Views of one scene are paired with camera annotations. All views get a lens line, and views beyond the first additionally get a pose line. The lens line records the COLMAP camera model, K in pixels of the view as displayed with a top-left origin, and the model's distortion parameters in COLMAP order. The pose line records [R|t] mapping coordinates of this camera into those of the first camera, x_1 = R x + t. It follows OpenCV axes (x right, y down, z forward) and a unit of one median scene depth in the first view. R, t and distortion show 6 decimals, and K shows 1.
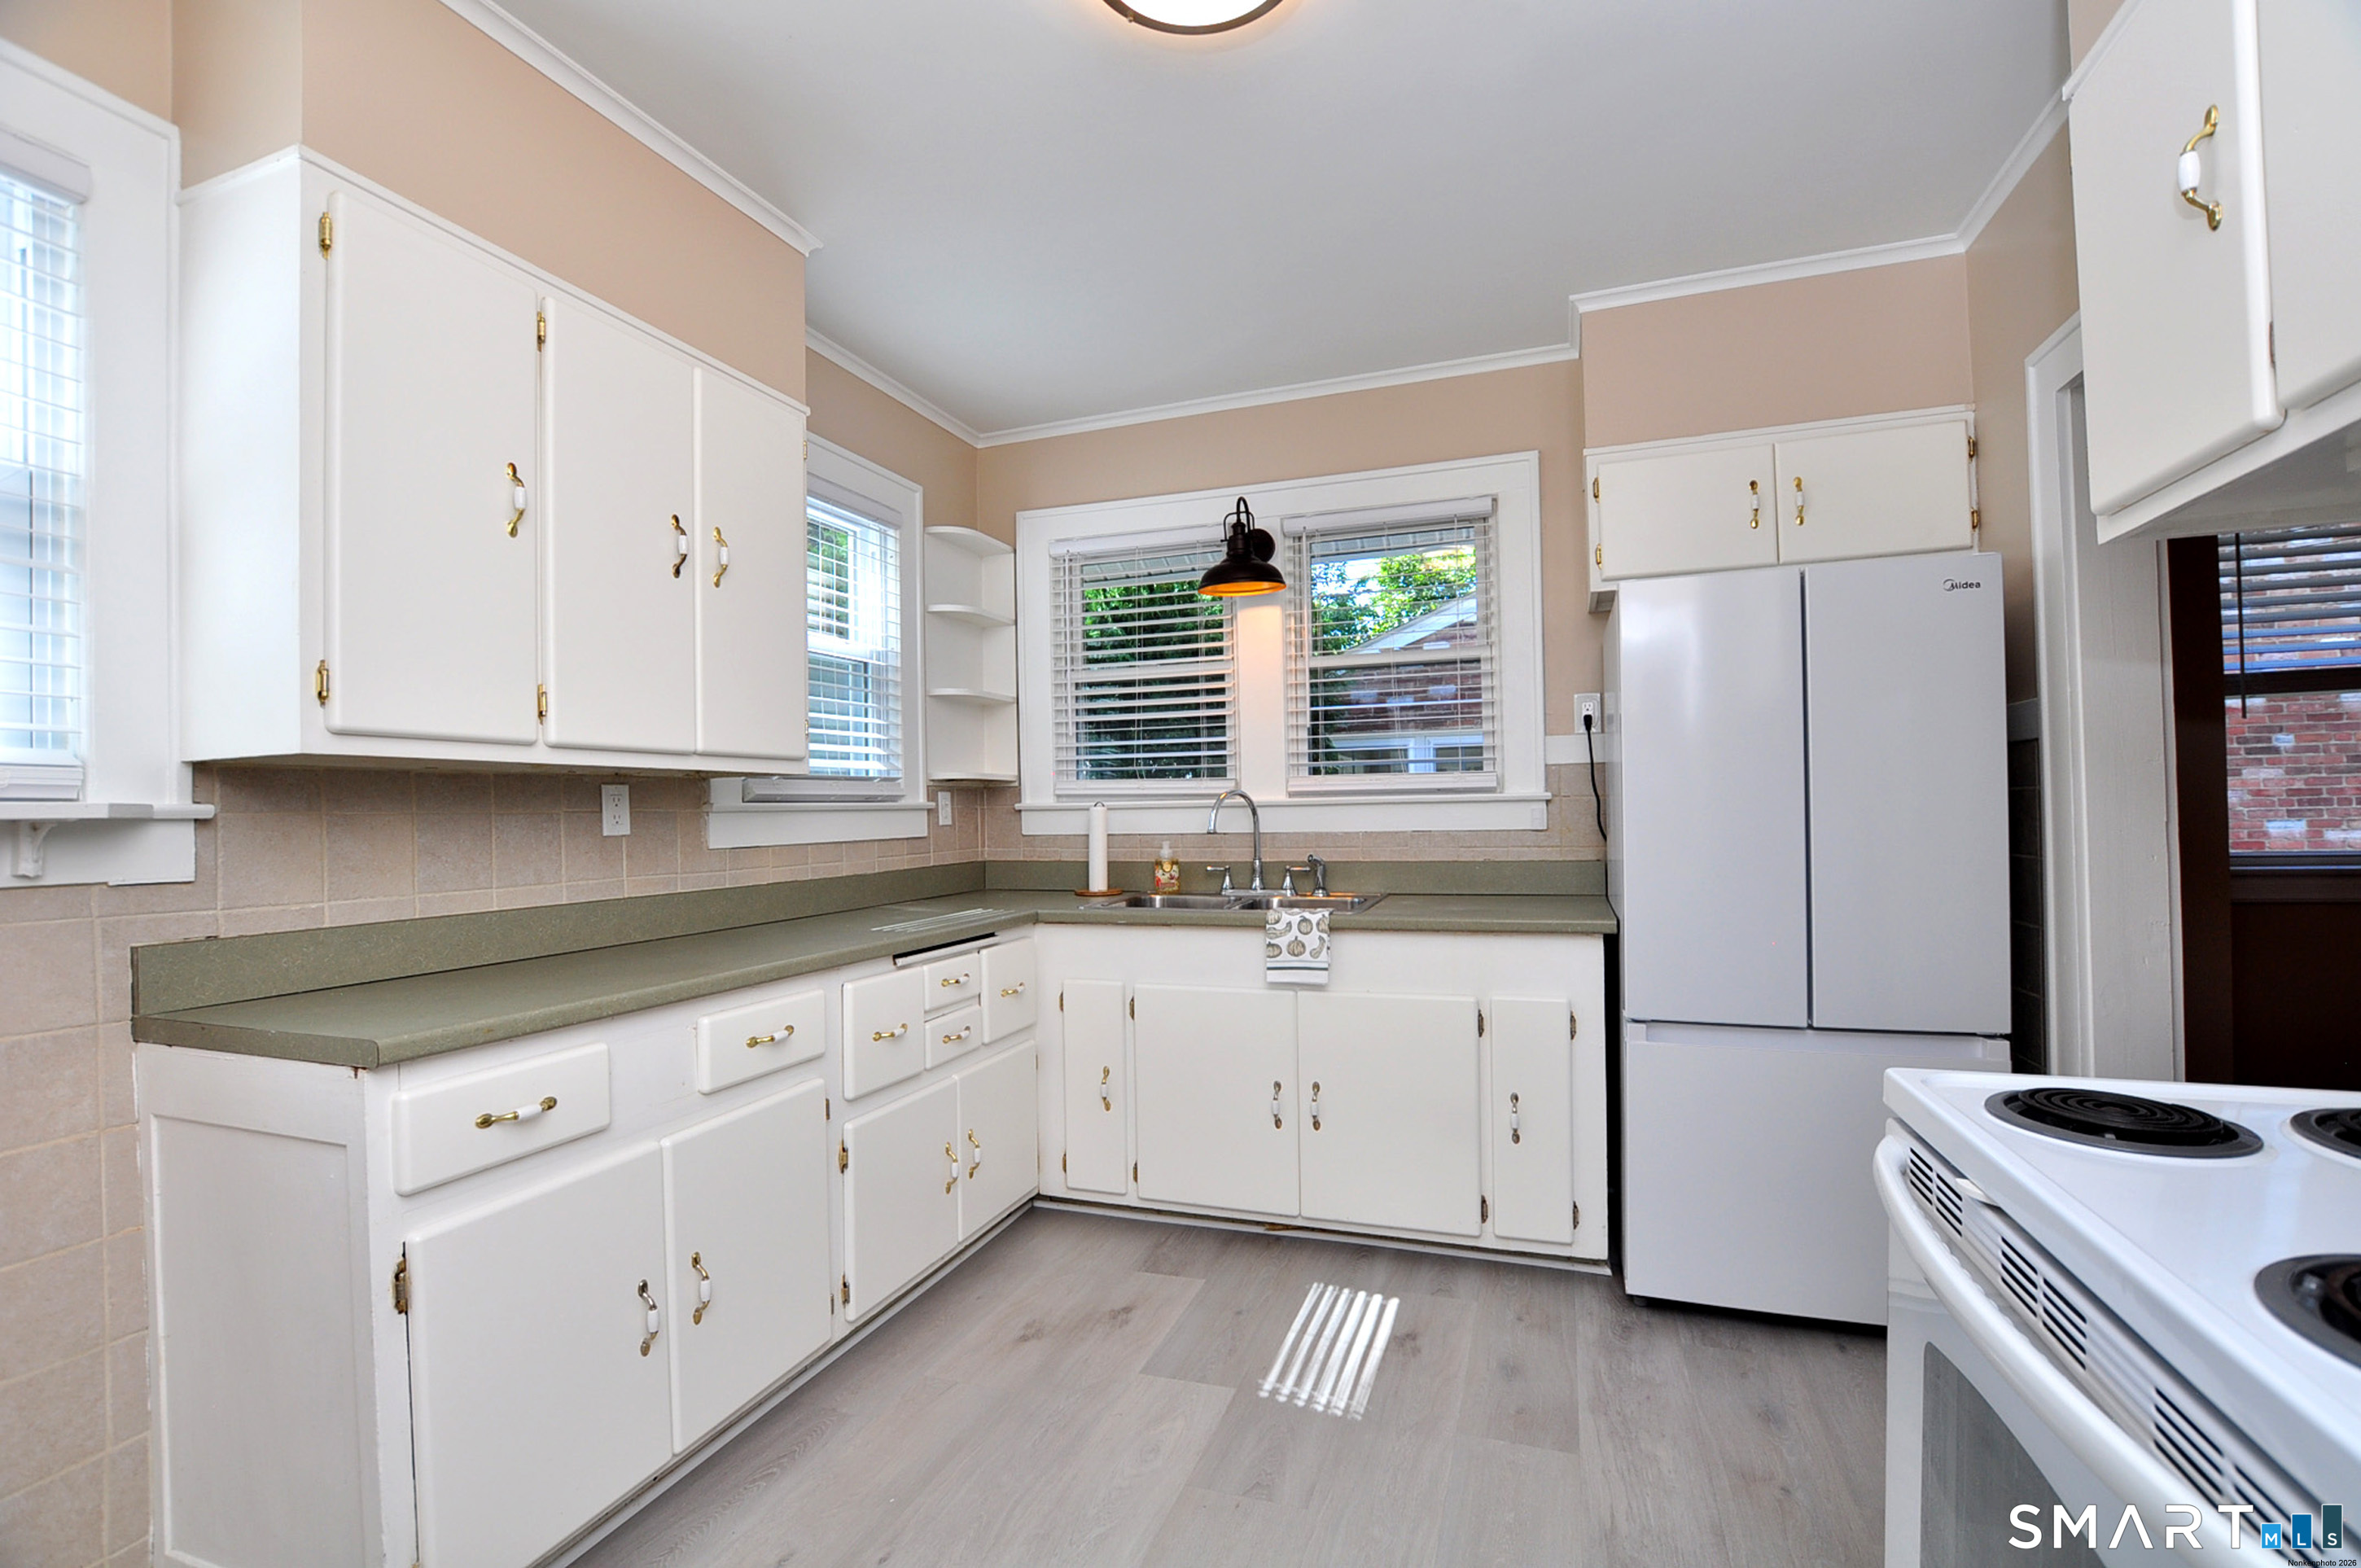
lens RADIAL K [[1042.8, 0, 1182.0], [0, 1042.8, 812.3], [0, 0, 1]] dist [-0.026861, 0.002731]
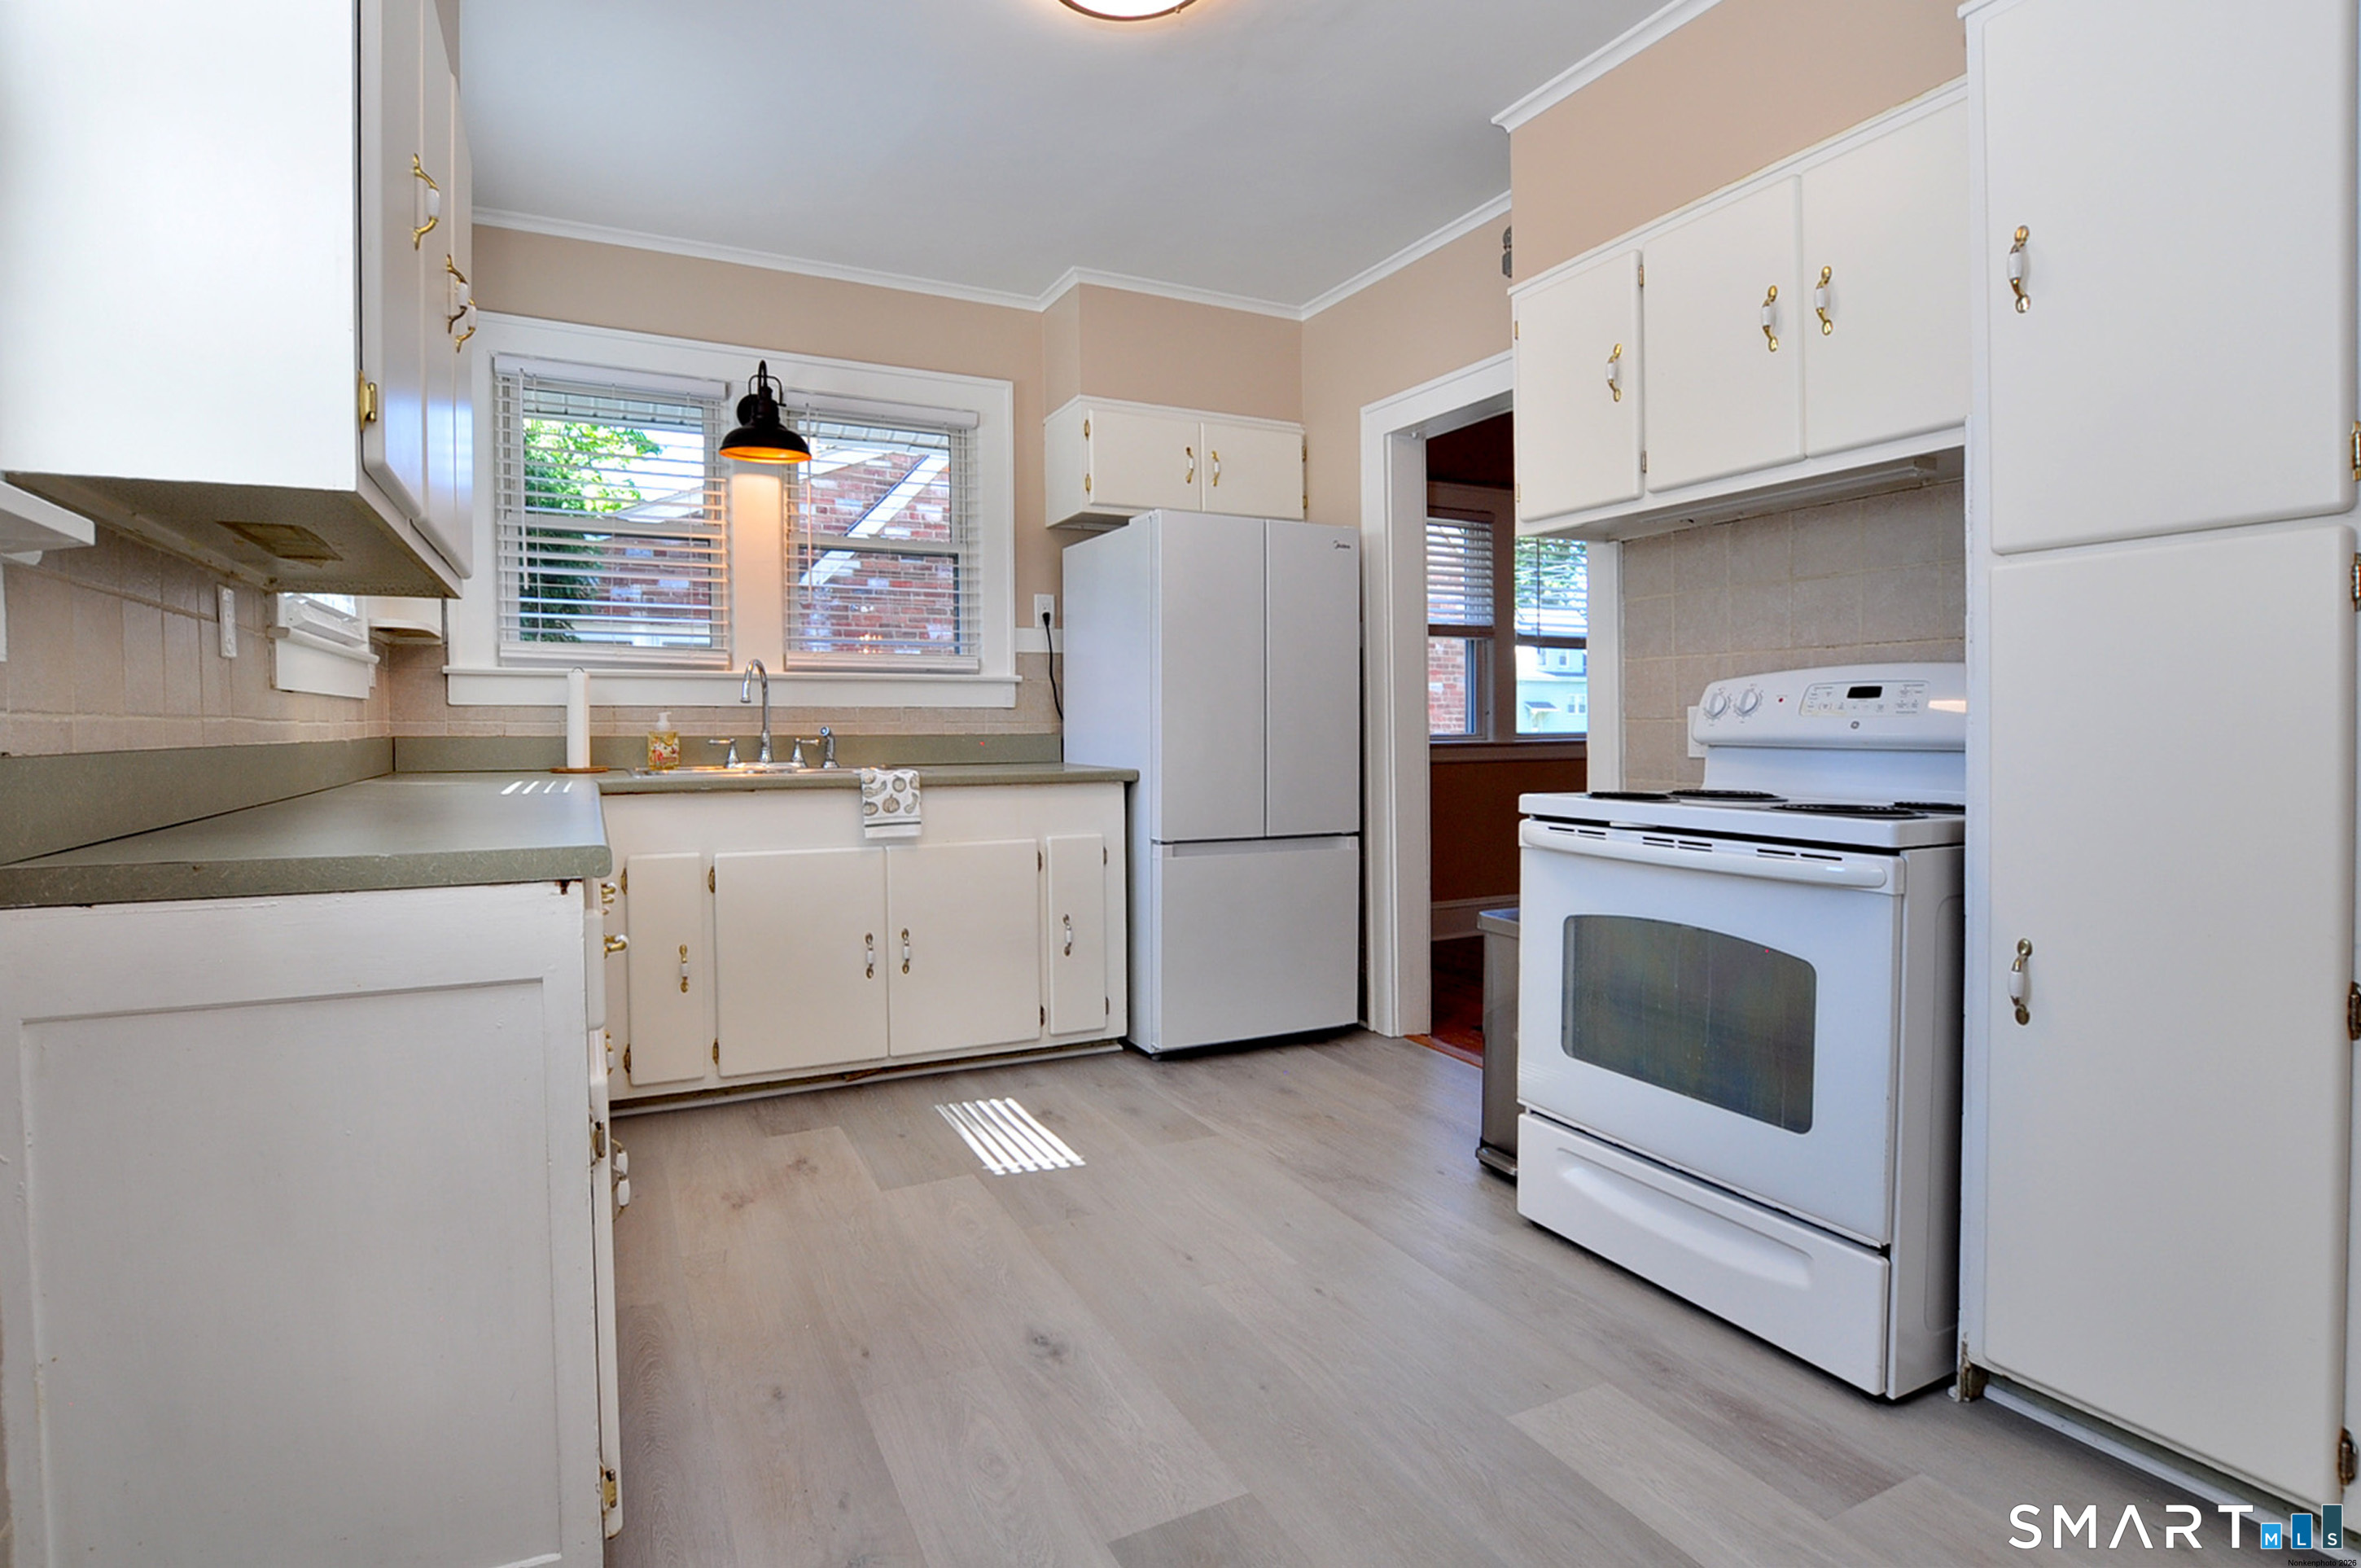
lens RADIAL K [[1136.6, 0, 1092.6], [0, 1136.6, 765.3], [0, 0, 1]] dist [-0.022633, 0.000728]
pose [[0.718527, -0.006281, 0.695471, -0.535176], [-0.008953, 0.999793, 0.018279, 0.063802], [-0.695441, -0.019360, 0.718322, 0.017200]]
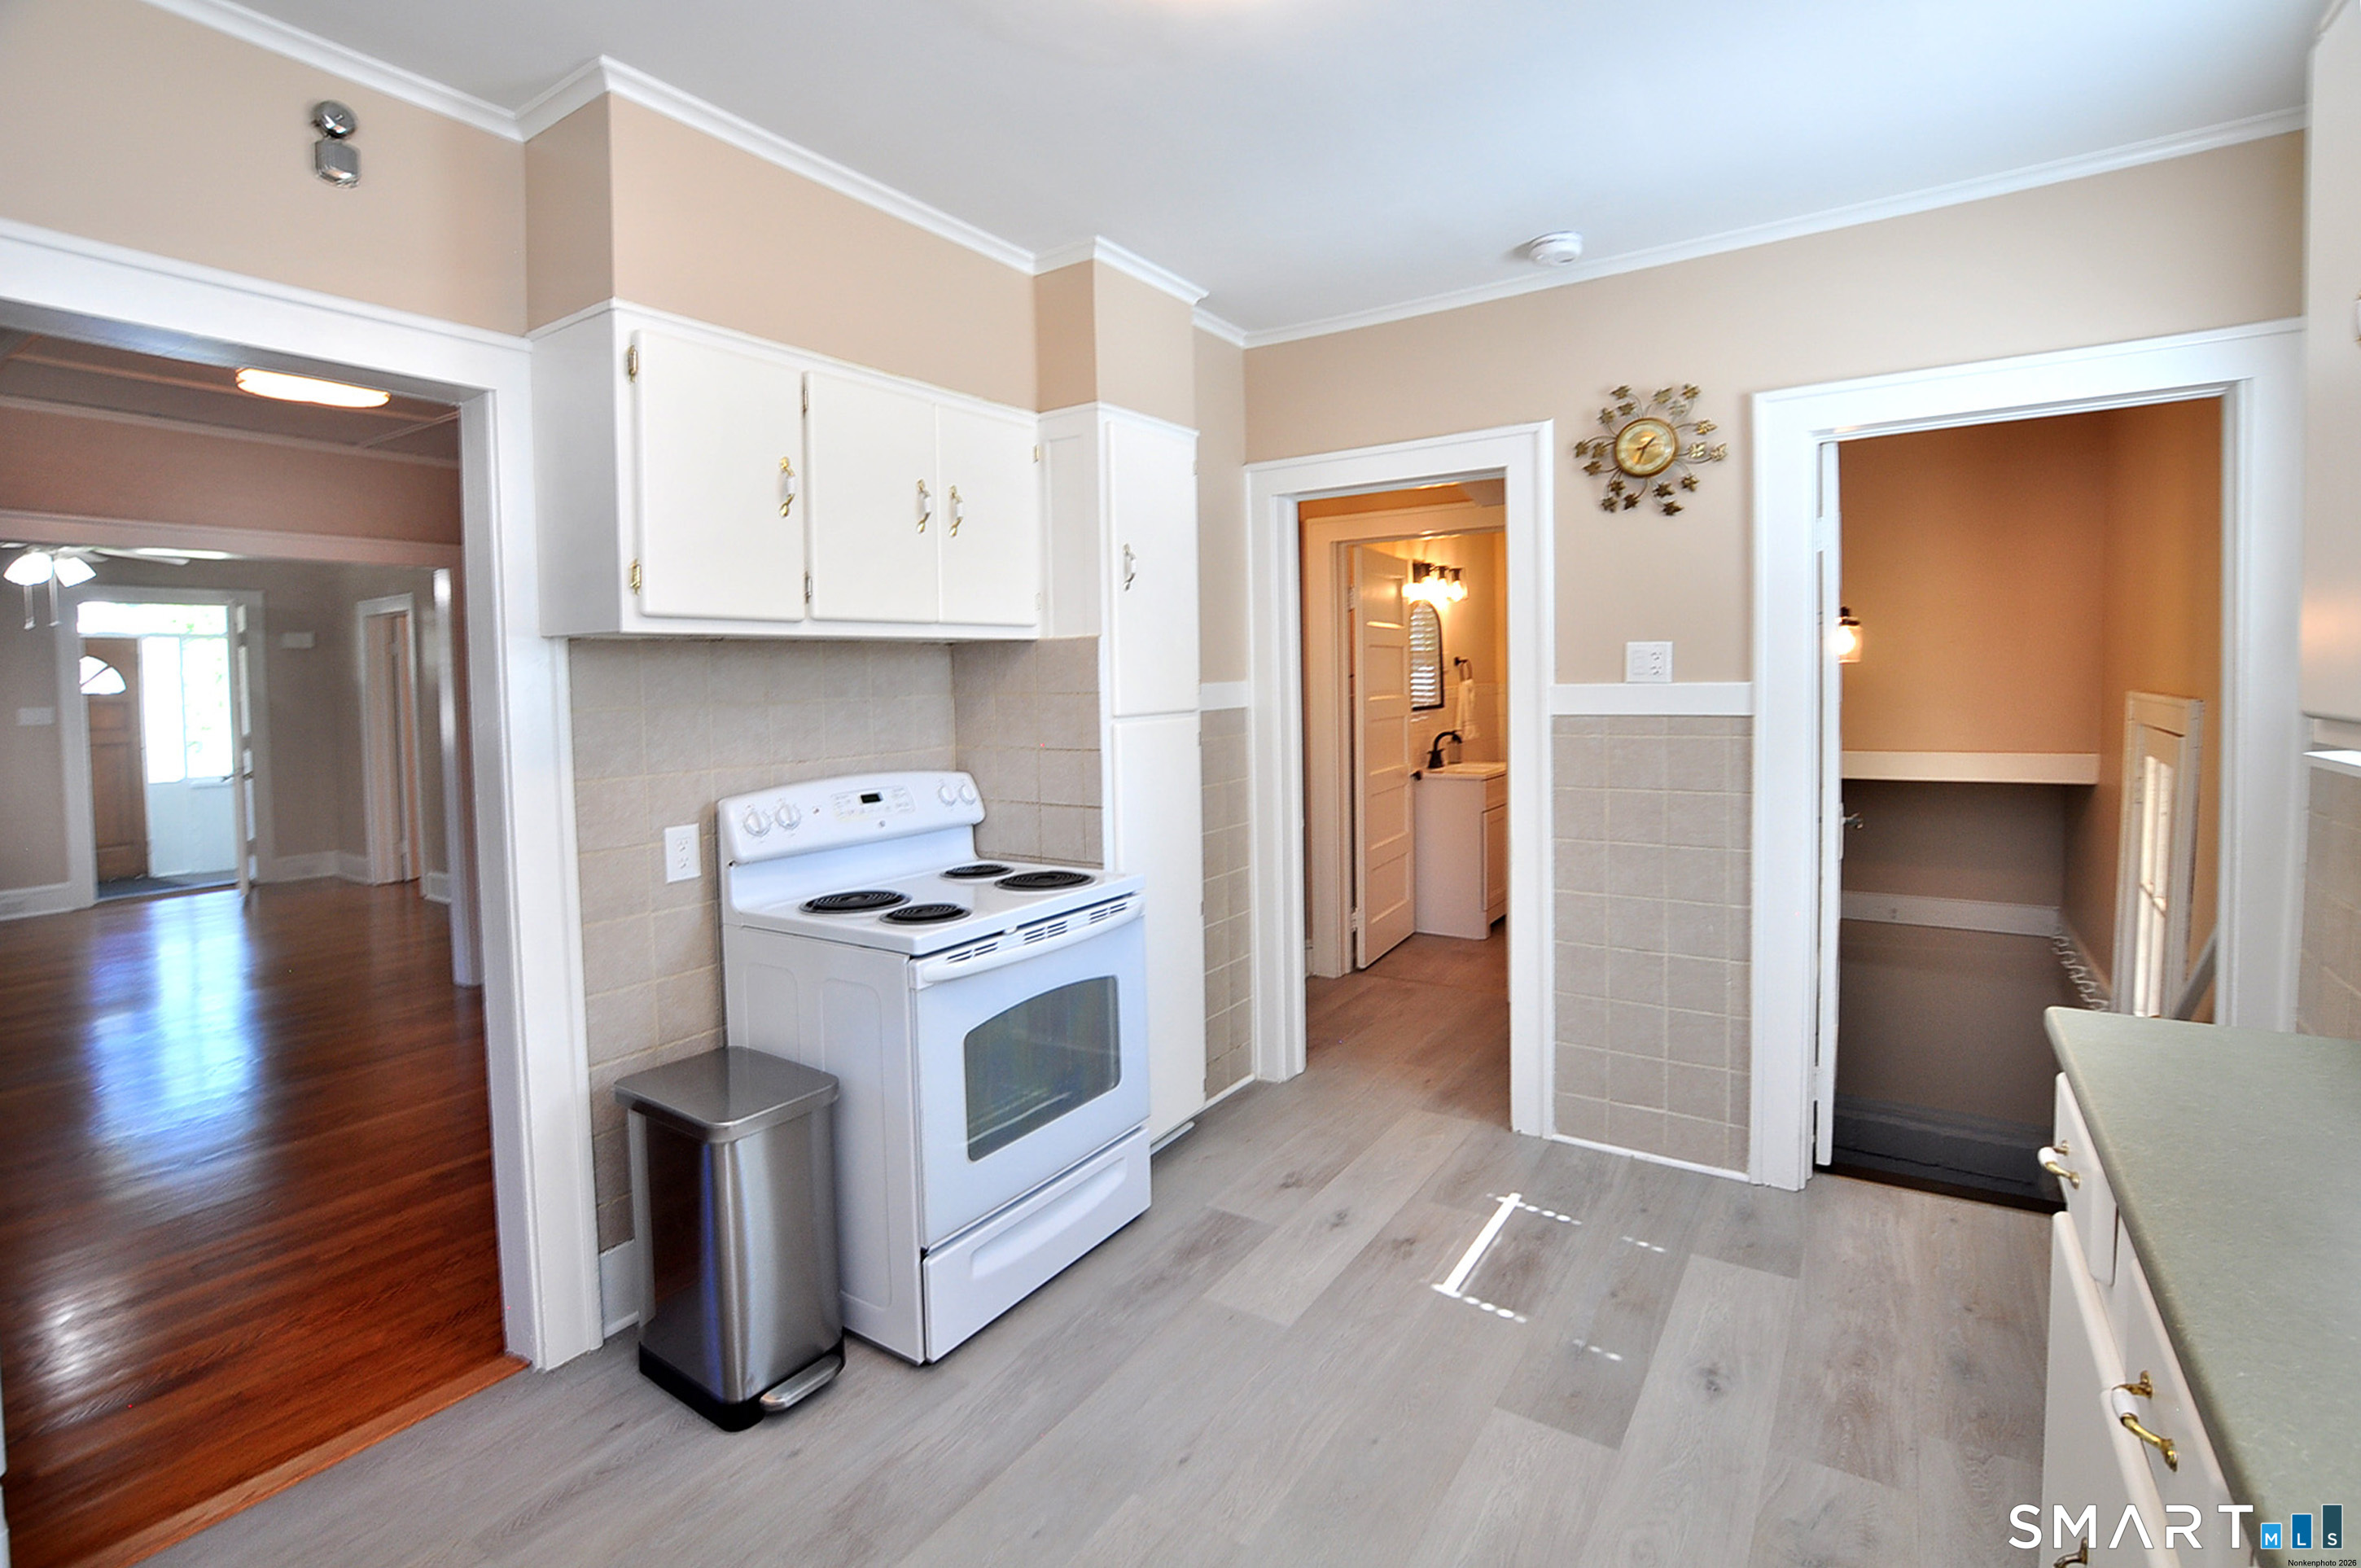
lens RADIAL K [[1042.8, 0, 1137.5], [0, 1042.8, 720.4], [0, 0, 1]] dist [-0.026861, 0.002731]
pose [[-0.959163, 0.035034, 0.280674, -0.101730], [0.048772, 0.997922, 0.042109, -0.072685], [-0.278616, 0.054078, -0.958879, 1.014176]]
